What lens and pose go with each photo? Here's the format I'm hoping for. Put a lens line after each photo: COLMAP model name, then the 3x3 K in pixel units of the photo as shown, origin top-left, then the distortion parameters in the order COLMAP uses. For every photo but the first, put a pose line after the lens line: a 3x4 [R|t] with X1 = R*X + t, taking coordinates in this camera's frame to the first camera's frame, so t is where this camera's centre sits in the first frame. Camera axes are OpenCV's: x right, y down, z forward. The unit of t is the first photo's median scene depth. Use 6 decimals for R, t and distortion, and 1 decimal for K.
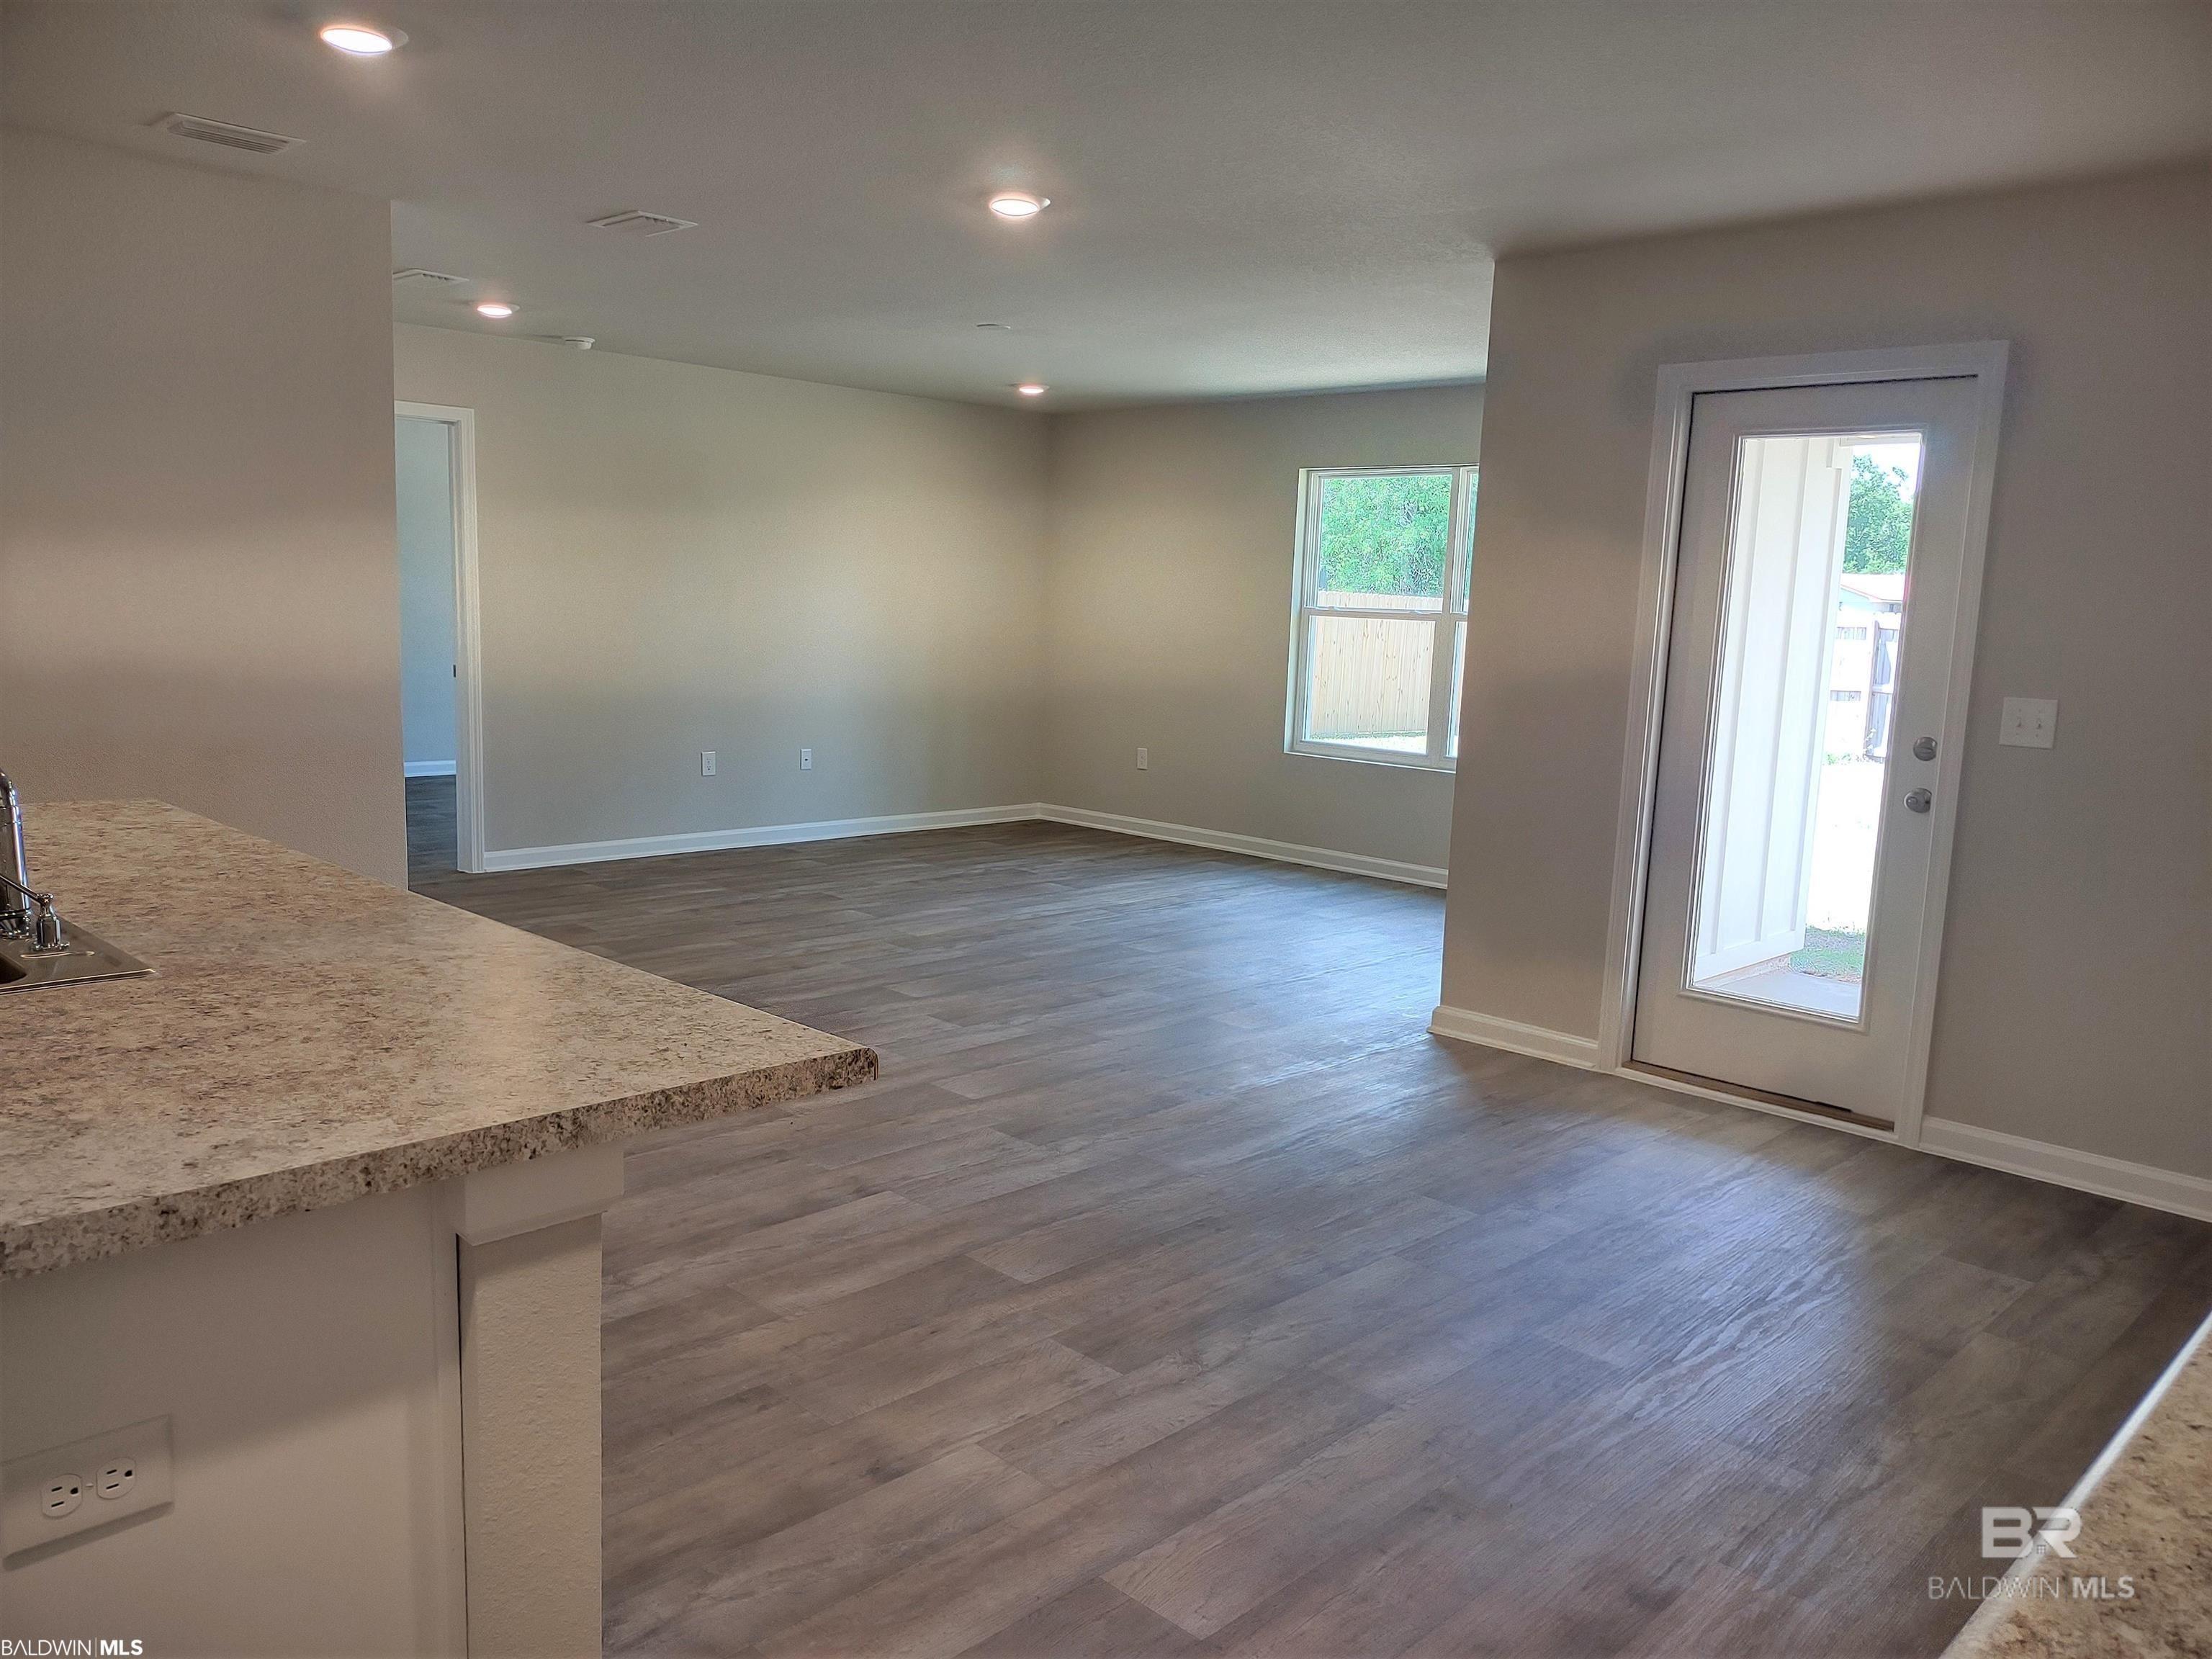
lens RADIAL K [[1654.5, 0, 1106.0], [0, 1654.5, 829.5], [0, 0, 1]] dist [0.001501, 0.000395]
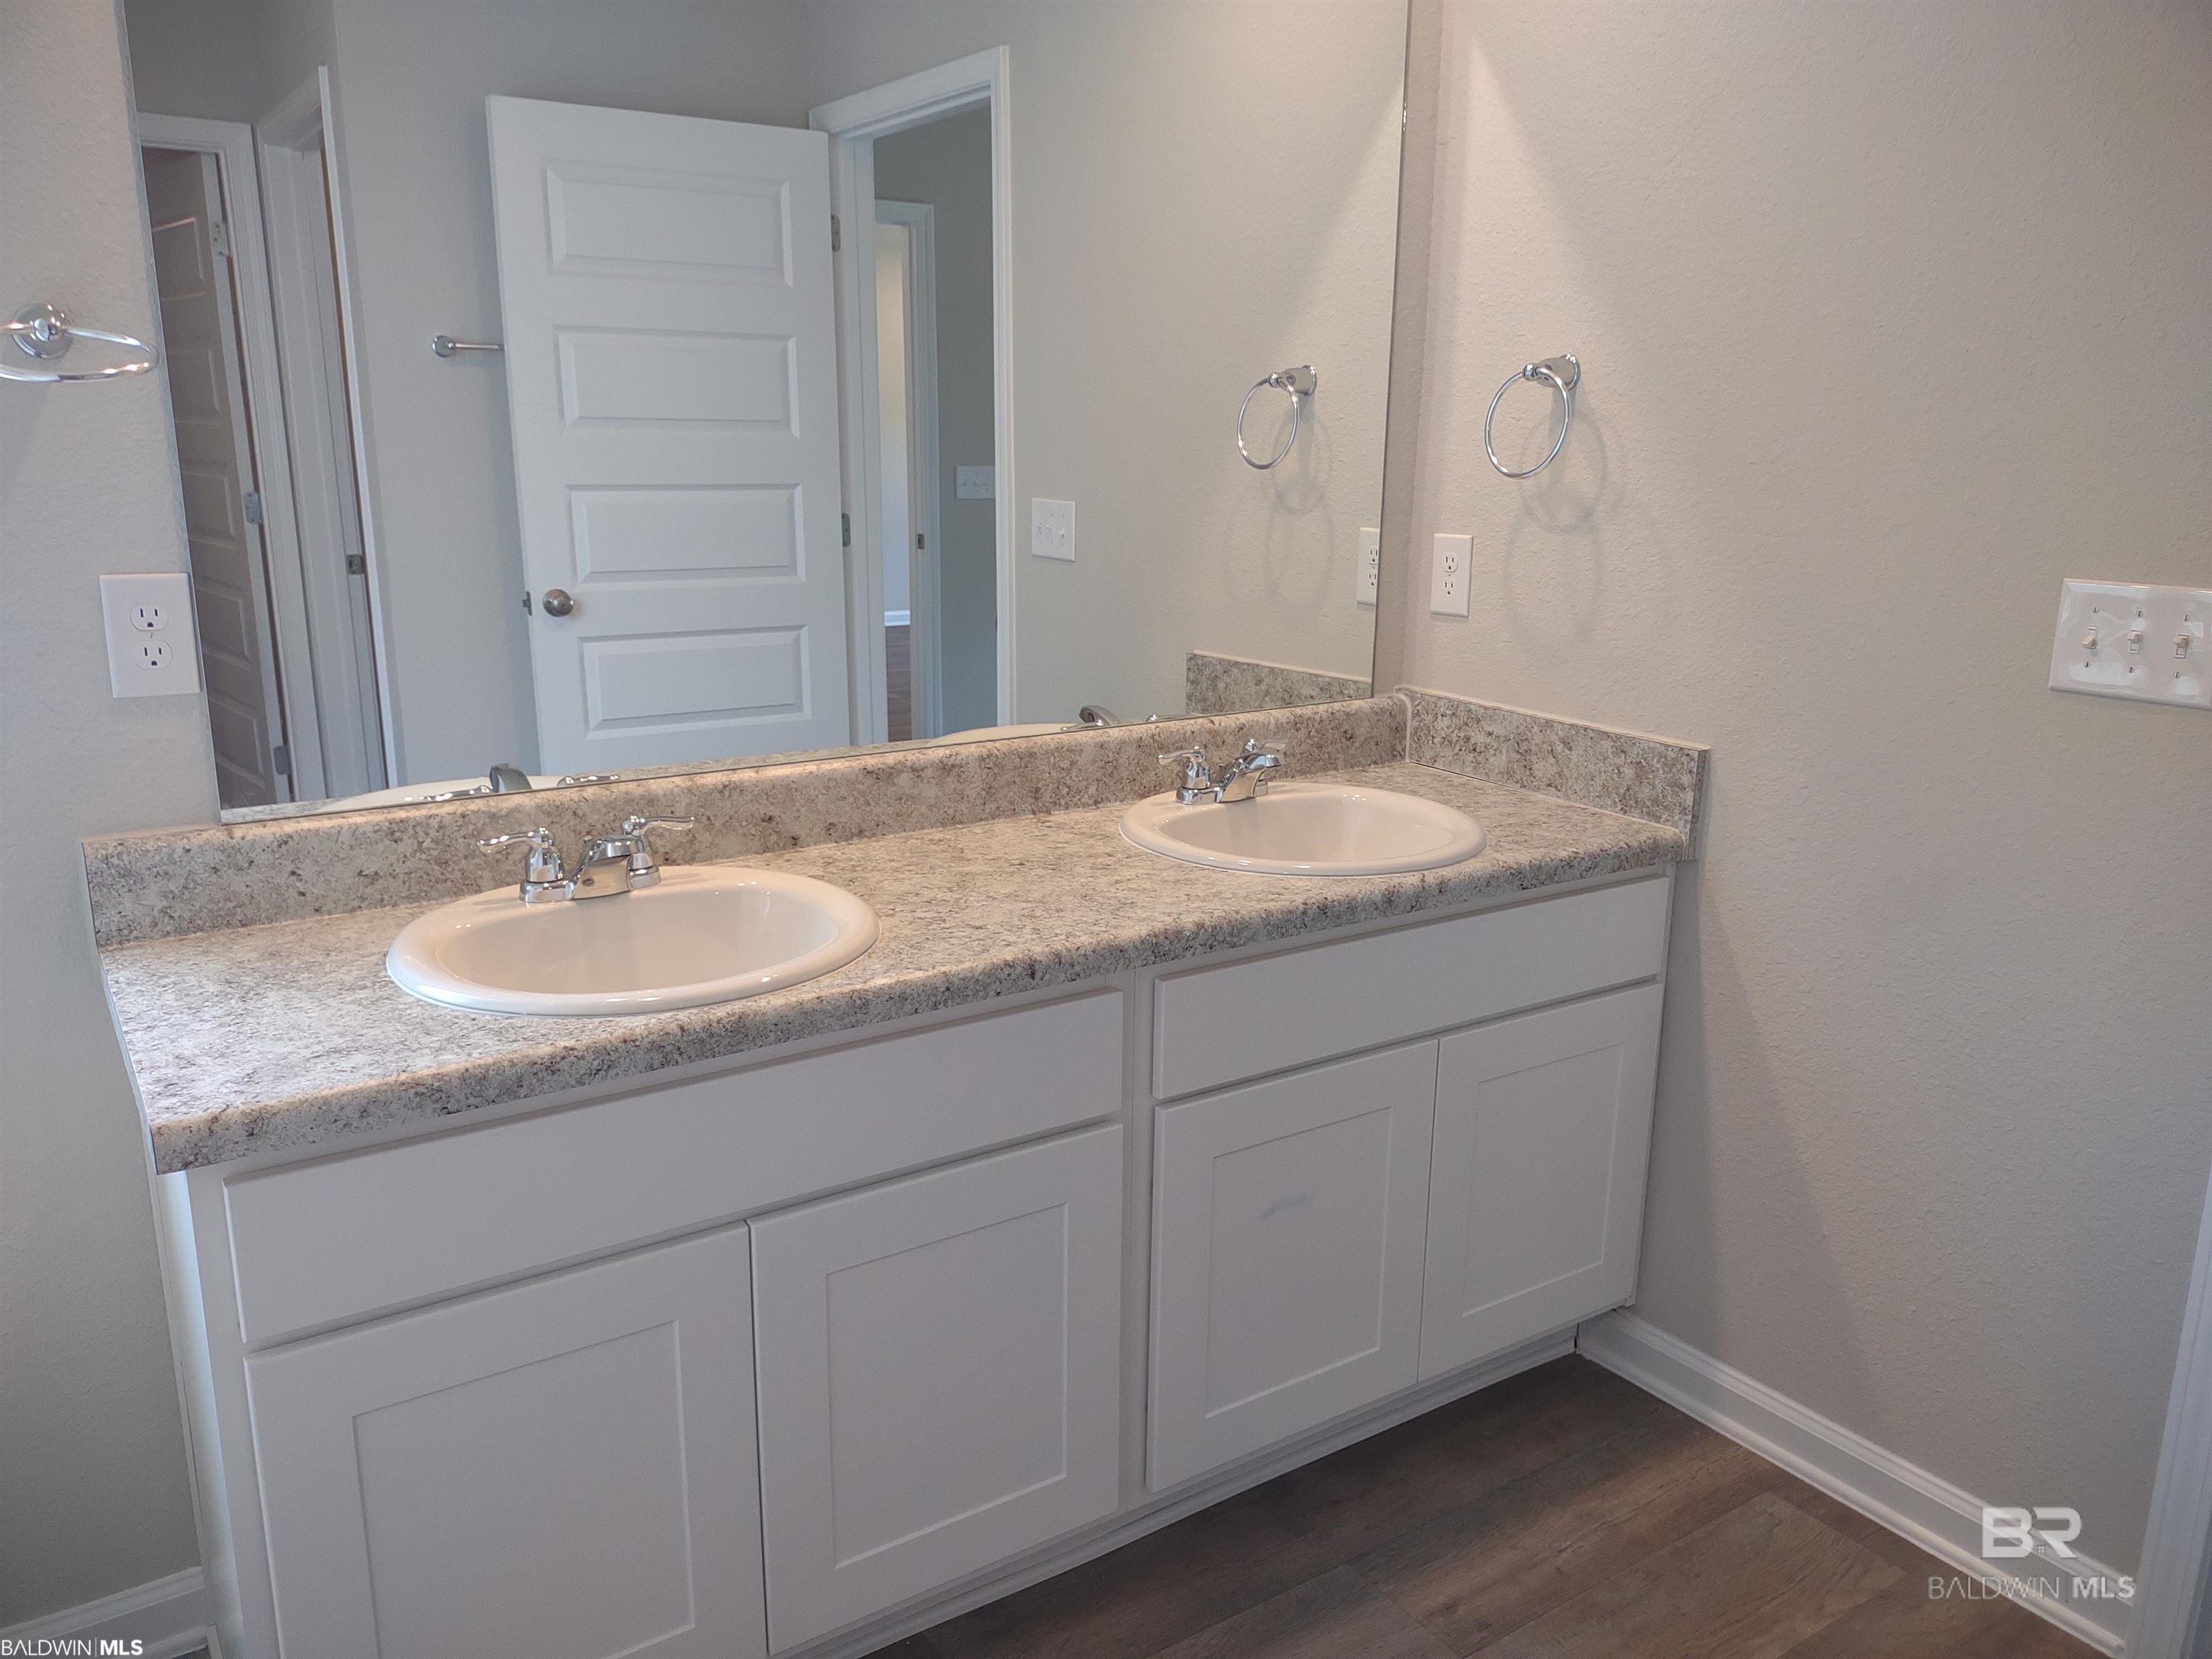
lens RADIAL K [[1654.5, 0, 1106.0], [0, 1654.5, 829.5], [0, 0, 1]] dist [0.001501, 0.000395]
pose [[-0.193253, 0.191709, -0.962237, 0.708438], [-0.151436, 0.963145, 0.222304, -0.169209], [0.969392, 0.188678, -0.157099, 1.247729]]
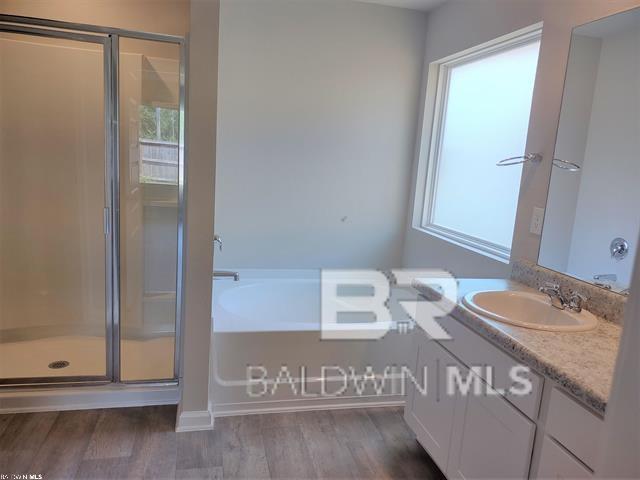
lens RADIAL K [[478.7, 0, 320.0], [0, 478.7, 240.0], [0, 0, 1]] dist [0.001501, 0.000395]
pose [[-0.843443, -0.188029, 0.503238, -0.366346], [-0.029933, 0.951742, 0.305437, -0.319264], [-0.536384, 0.242556, -0.808368, 1.961165]]
